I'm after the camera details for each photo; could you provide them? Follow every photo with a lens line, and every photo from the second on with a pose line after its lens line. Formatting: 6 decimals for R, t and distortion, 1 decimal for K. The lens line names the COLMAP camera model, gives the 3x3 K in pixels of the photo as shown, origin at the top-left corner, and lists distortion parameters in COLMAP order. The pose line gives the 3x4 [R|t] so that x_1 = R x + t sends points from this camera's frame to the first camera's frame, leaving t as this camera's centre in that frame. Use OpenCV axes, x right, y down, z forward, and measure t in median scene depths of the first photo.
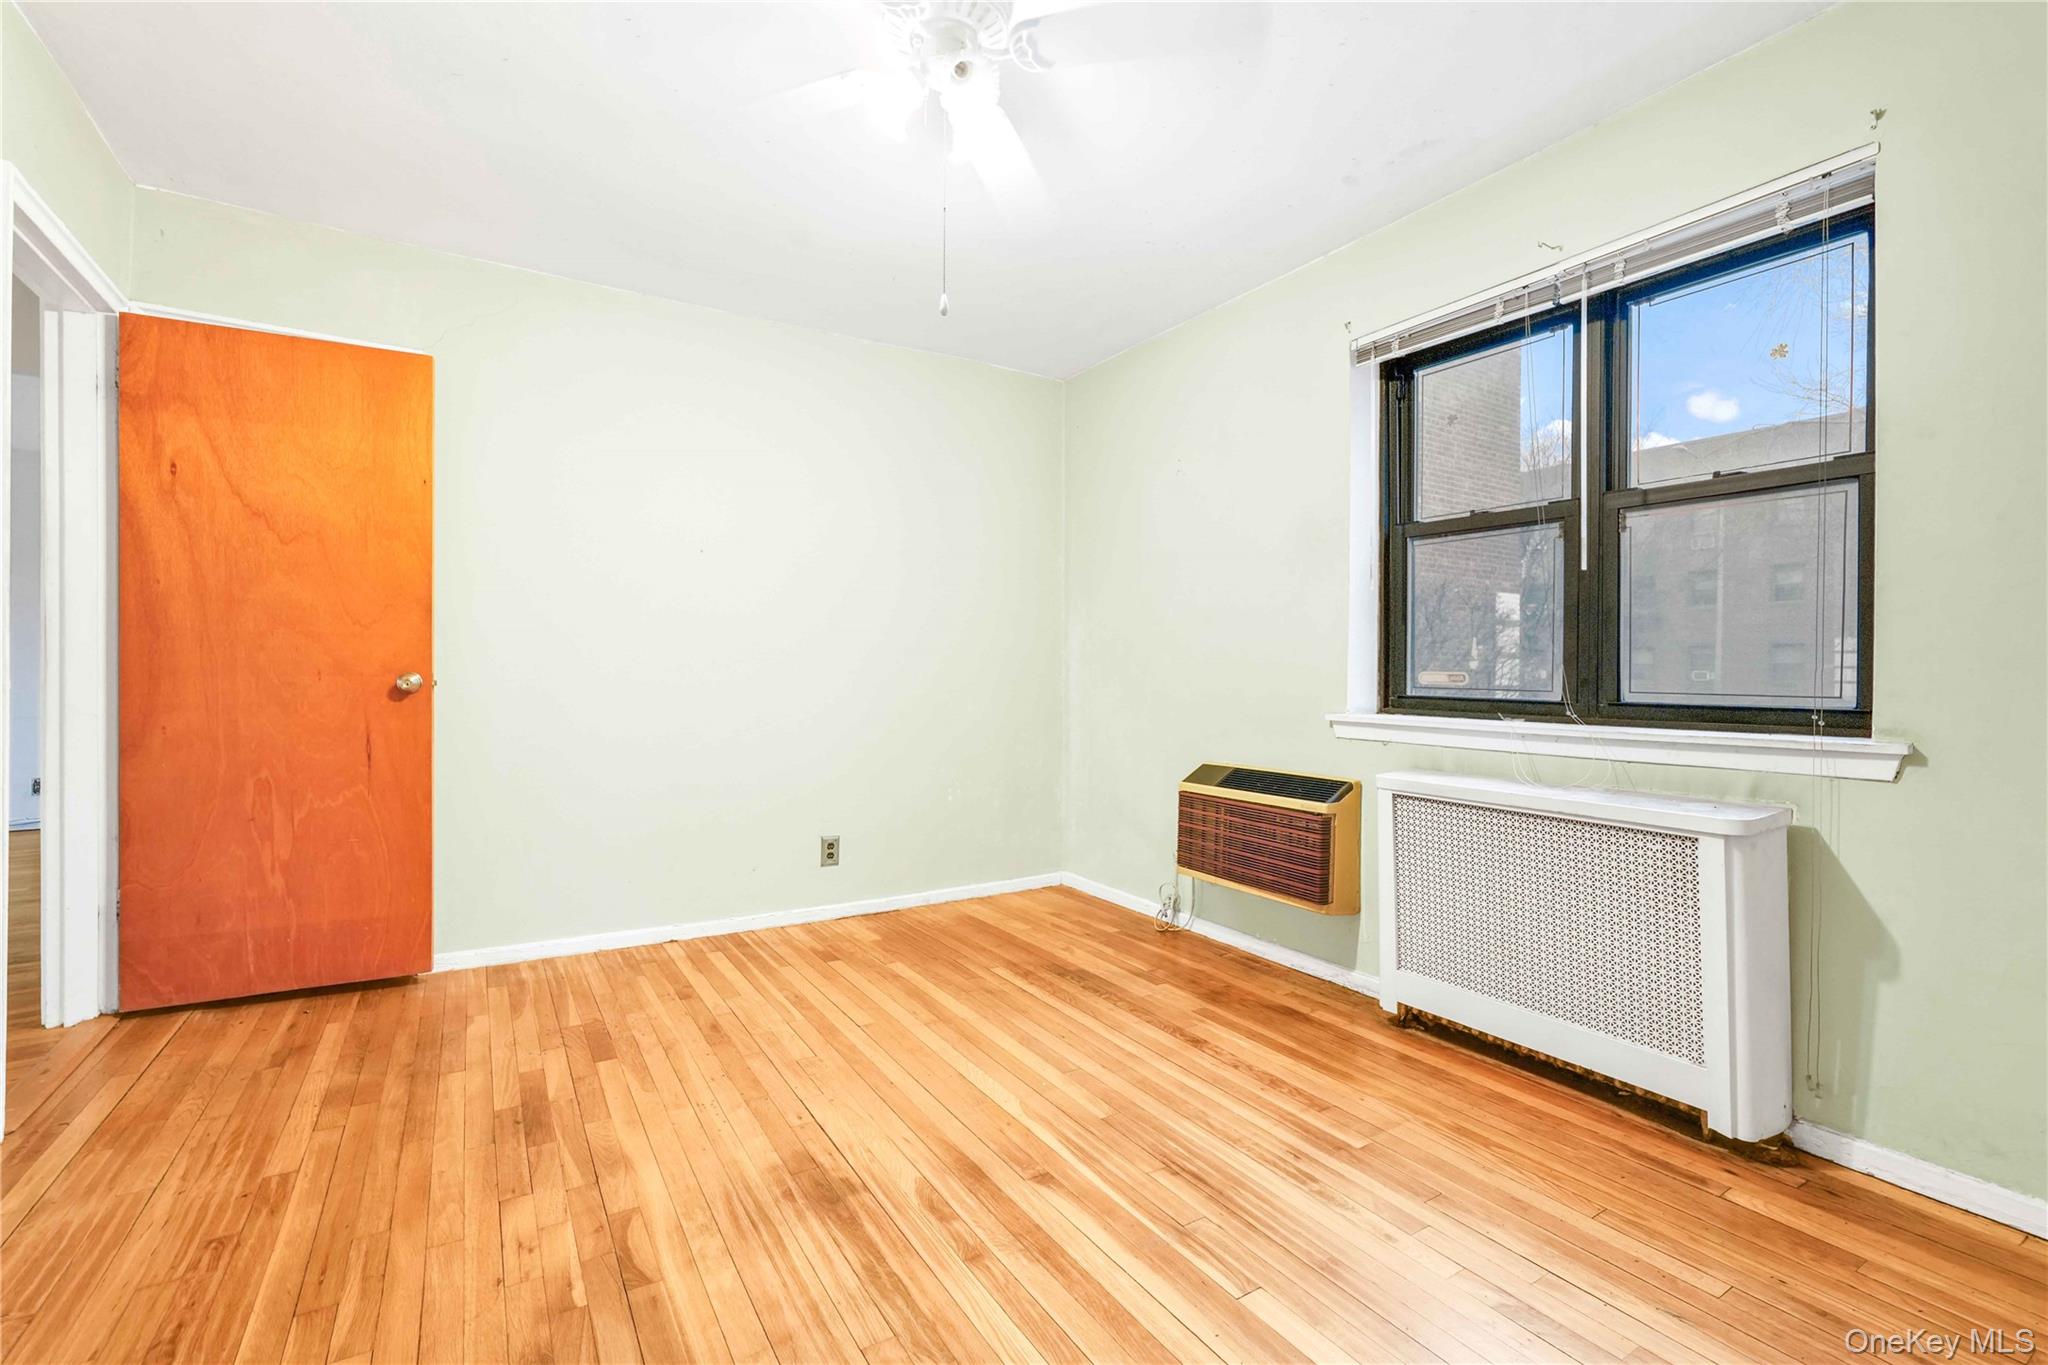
lens RADIAL K [[906.8, 0, 1024.0], [0, 906.8, 682.5], [0, 0, 1]] dist [-0.011485, 0.000598]
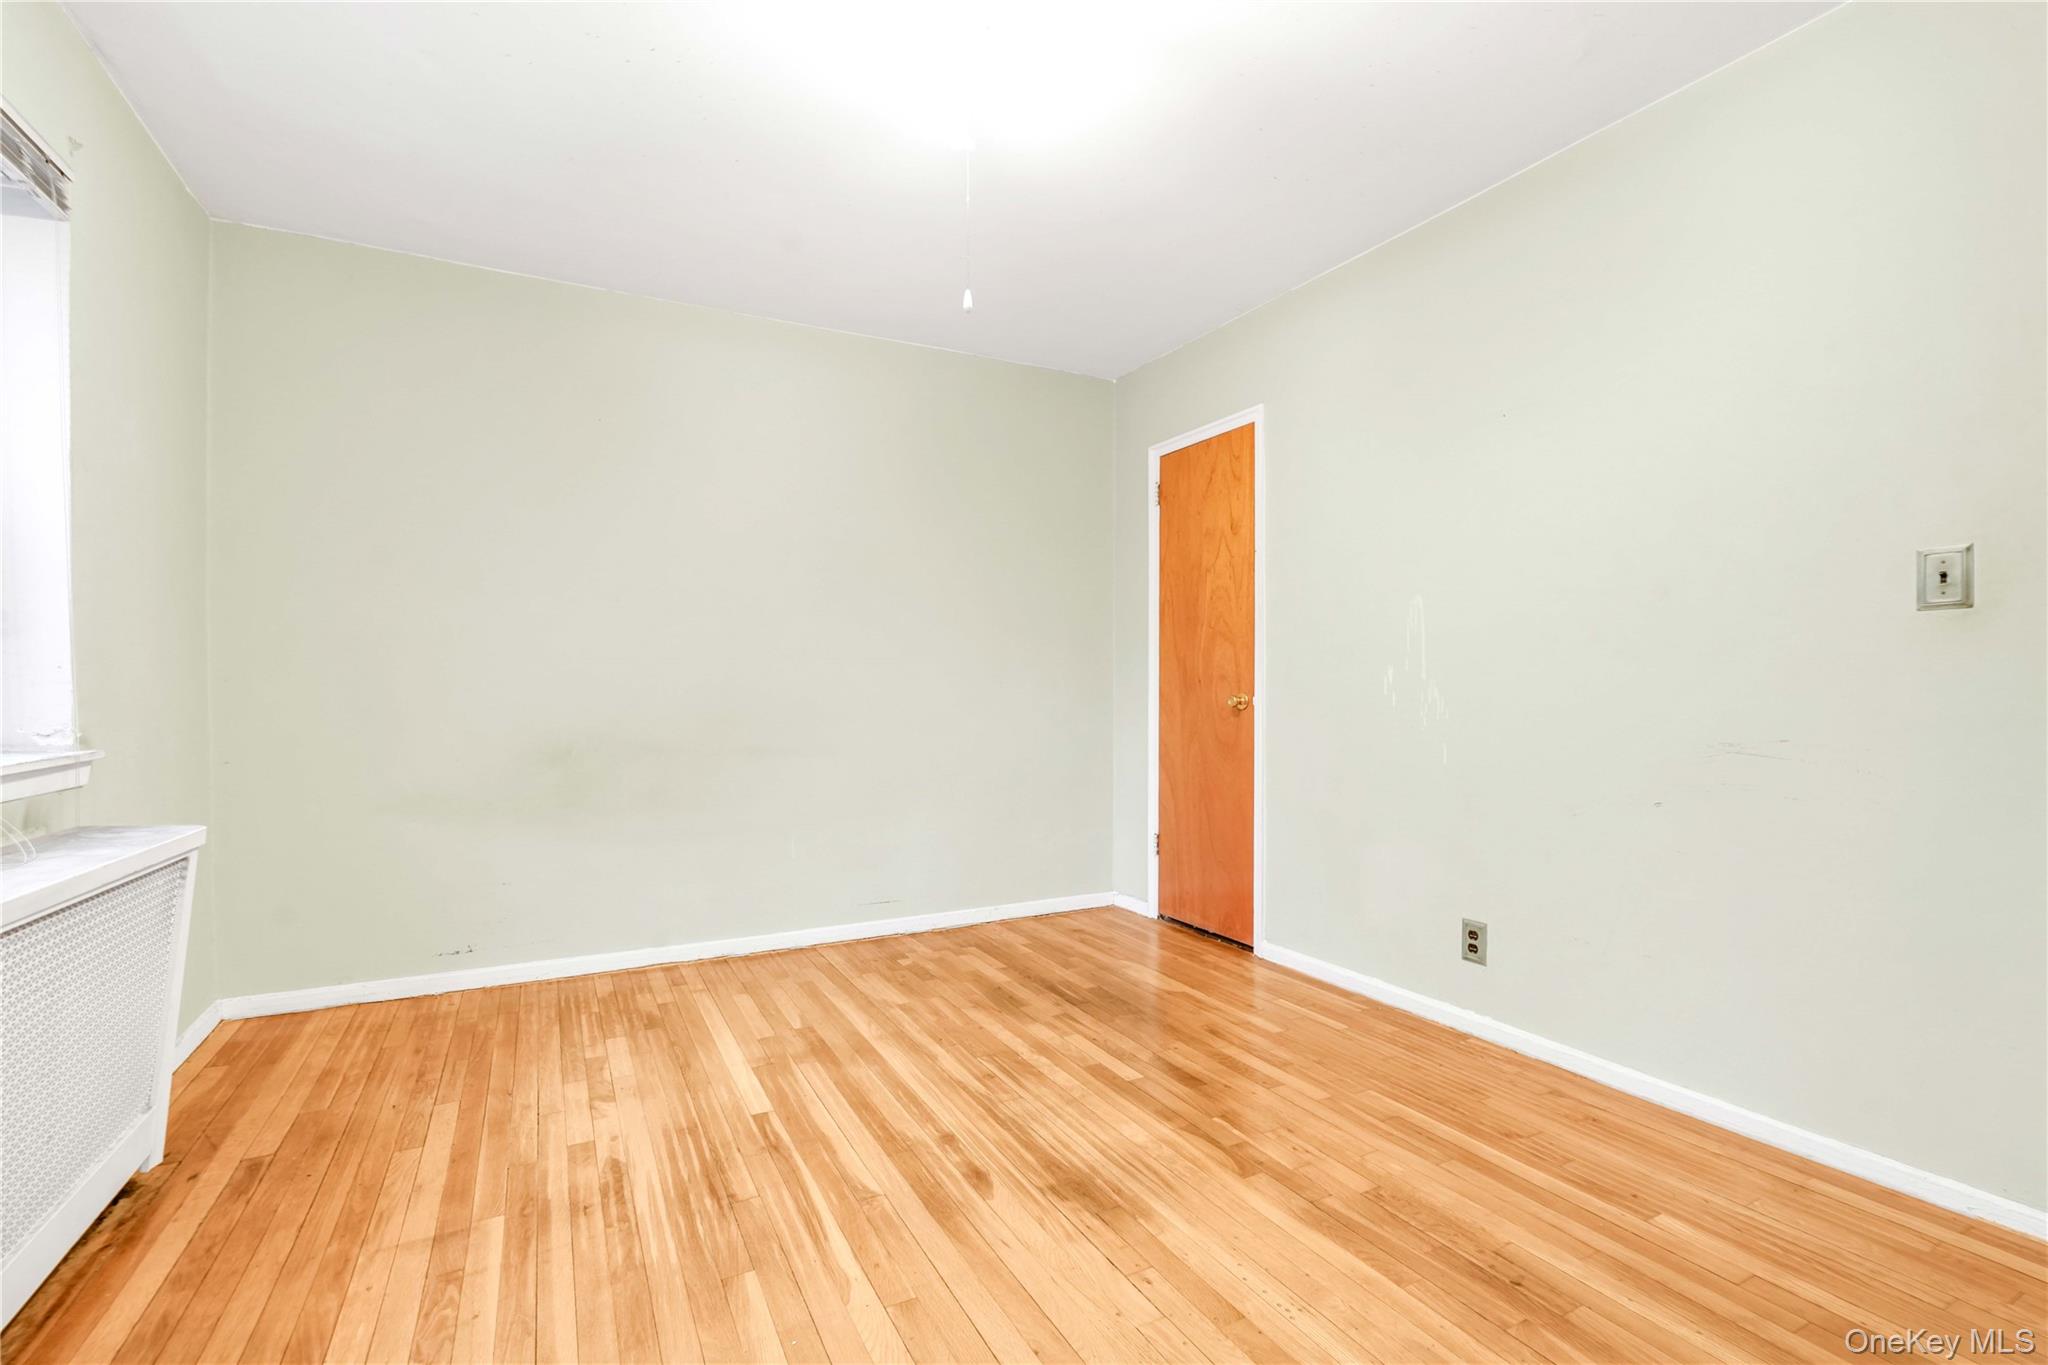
lens RADIAL K [[906.8, 0, 1024.0], [0, 906.8, 682.5], [0, 0, 1]] dist [-0.011485, 0.000598]
pose [[-0.997876, -0.006059, 0.064863, -0.175894], [-0.005976, 0.999981, 0.001473, -0.016357], [-0.064871, 0.001082, -0.997893, 1.630242]]
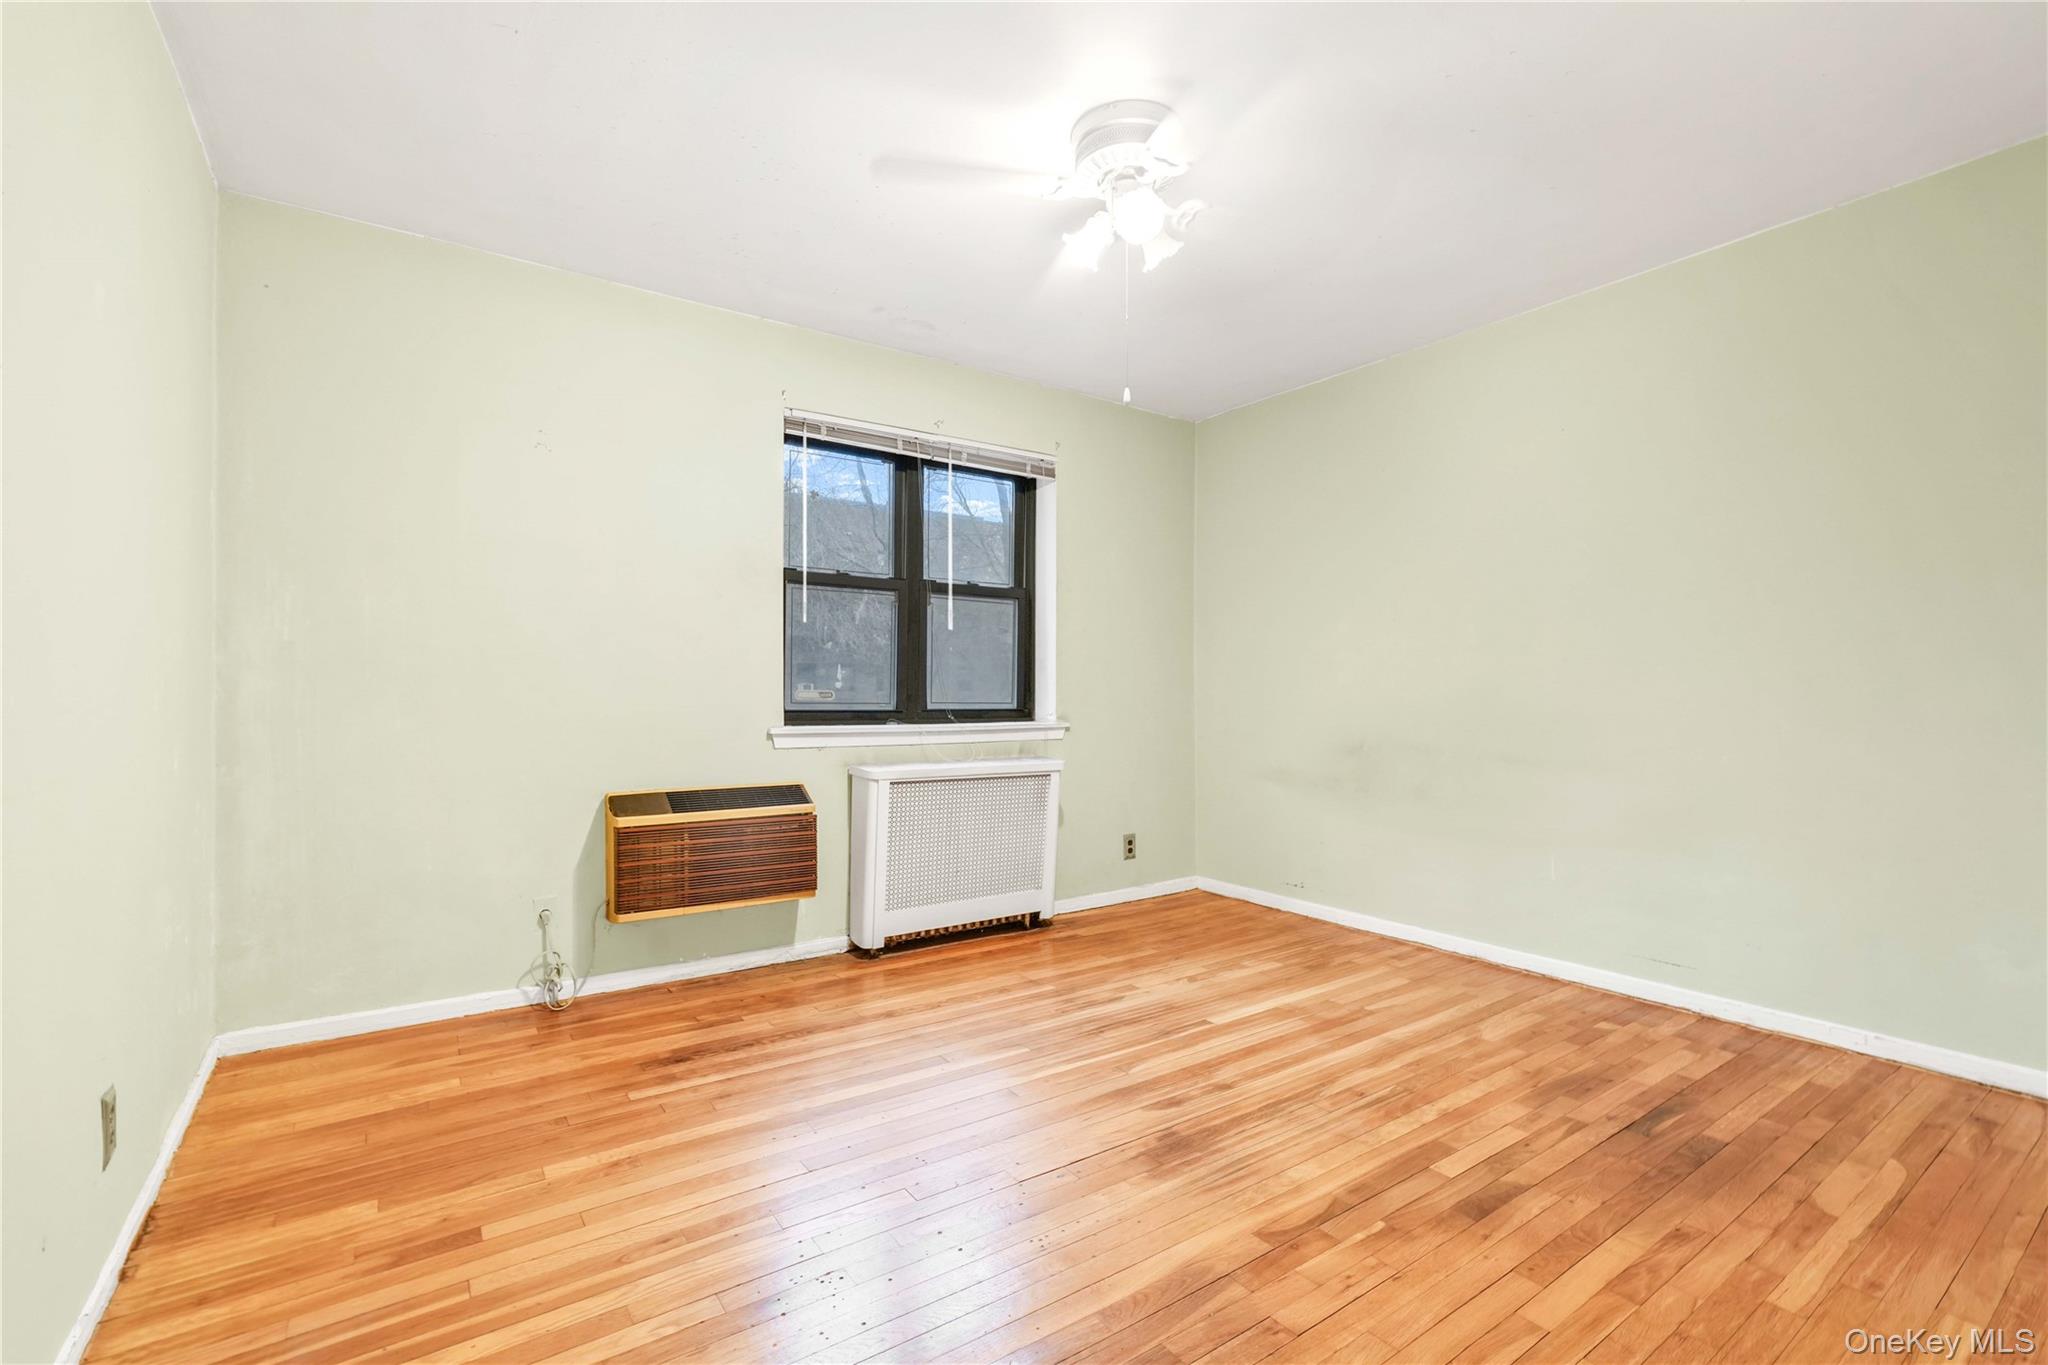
lens RADIAL K [[913.6, 0, 1024.0], [0, 913.6, 682.5], [0, 0, 1]] dist [-0.001542, 0.000597]
pose [[-0.062343, 0.001589, 0.998053, -1.104167], [0.004280, 0.999990, -0.001325, -0.025560], [-0.998046, 0.004189, -0.062350, 1.014628]]
